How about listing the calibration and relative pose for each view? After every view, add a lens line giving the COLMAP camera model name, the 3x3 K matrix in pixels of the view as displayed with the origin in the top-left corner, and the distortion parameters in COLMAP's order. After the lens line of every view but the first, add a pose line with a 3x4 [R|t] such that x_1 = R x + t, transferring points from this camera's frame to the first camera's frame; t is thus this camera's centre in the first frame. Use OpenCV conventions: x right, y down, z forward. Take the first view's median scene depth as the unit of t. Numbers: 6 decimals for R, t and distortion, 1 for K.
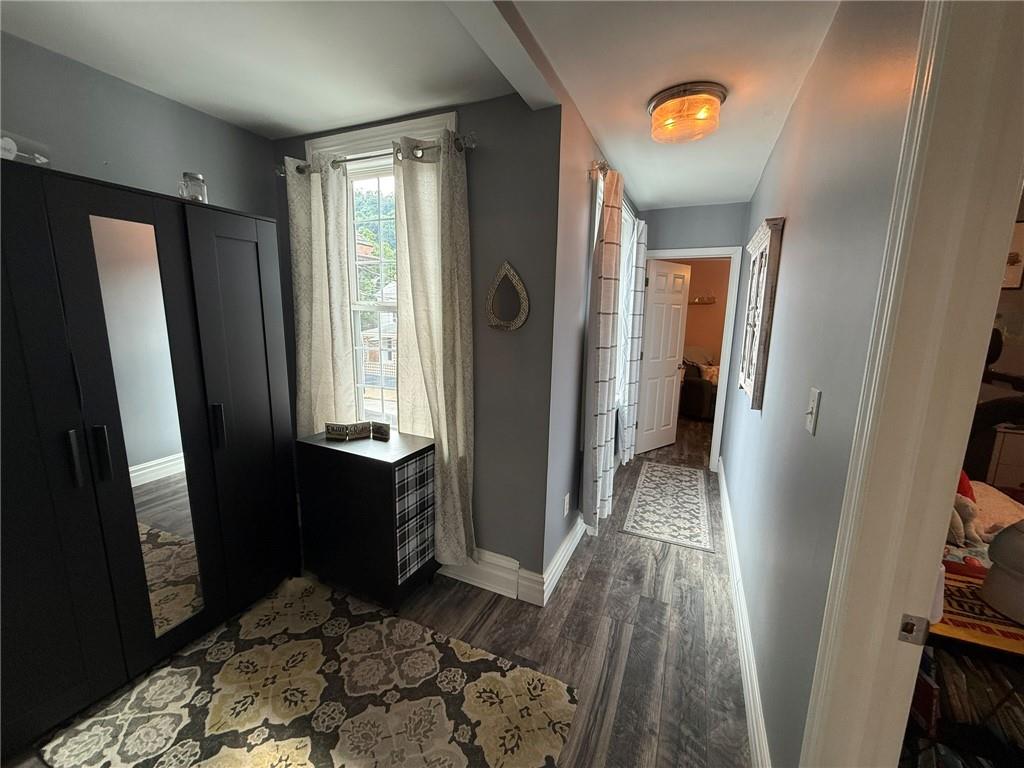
lens RADIAL K [[416.8, 0, 510.7], [0, 416.8, 385.6], [0, 0, 1]] dist [-0.000424, 0.000400]
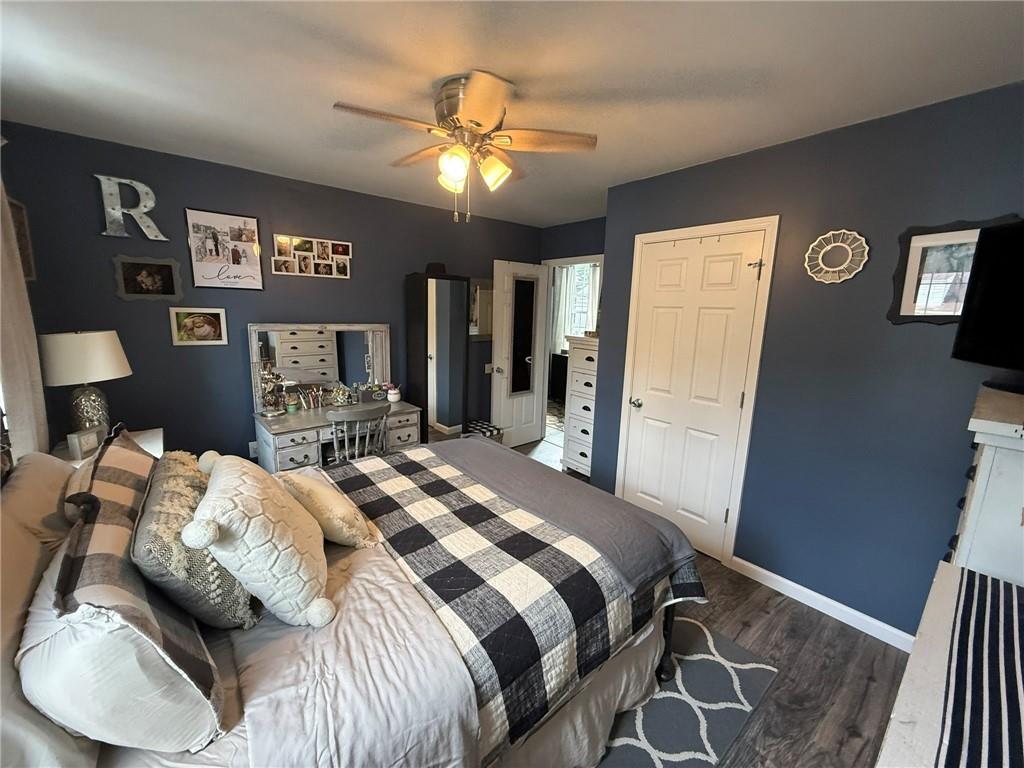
lens RADIAL K [[416.8, 0, 512.4], [0, 416.8, 381.3], [0, 0, 1]] dist [-0.000424, 0.000400]
pose [[0.904508, 0.073812, -0.420021, 0.547664], [-0.076918, 0.996992, 0.009565, 0.333840], [0.419463, 0.023655, 0.907464, -1.970280]]
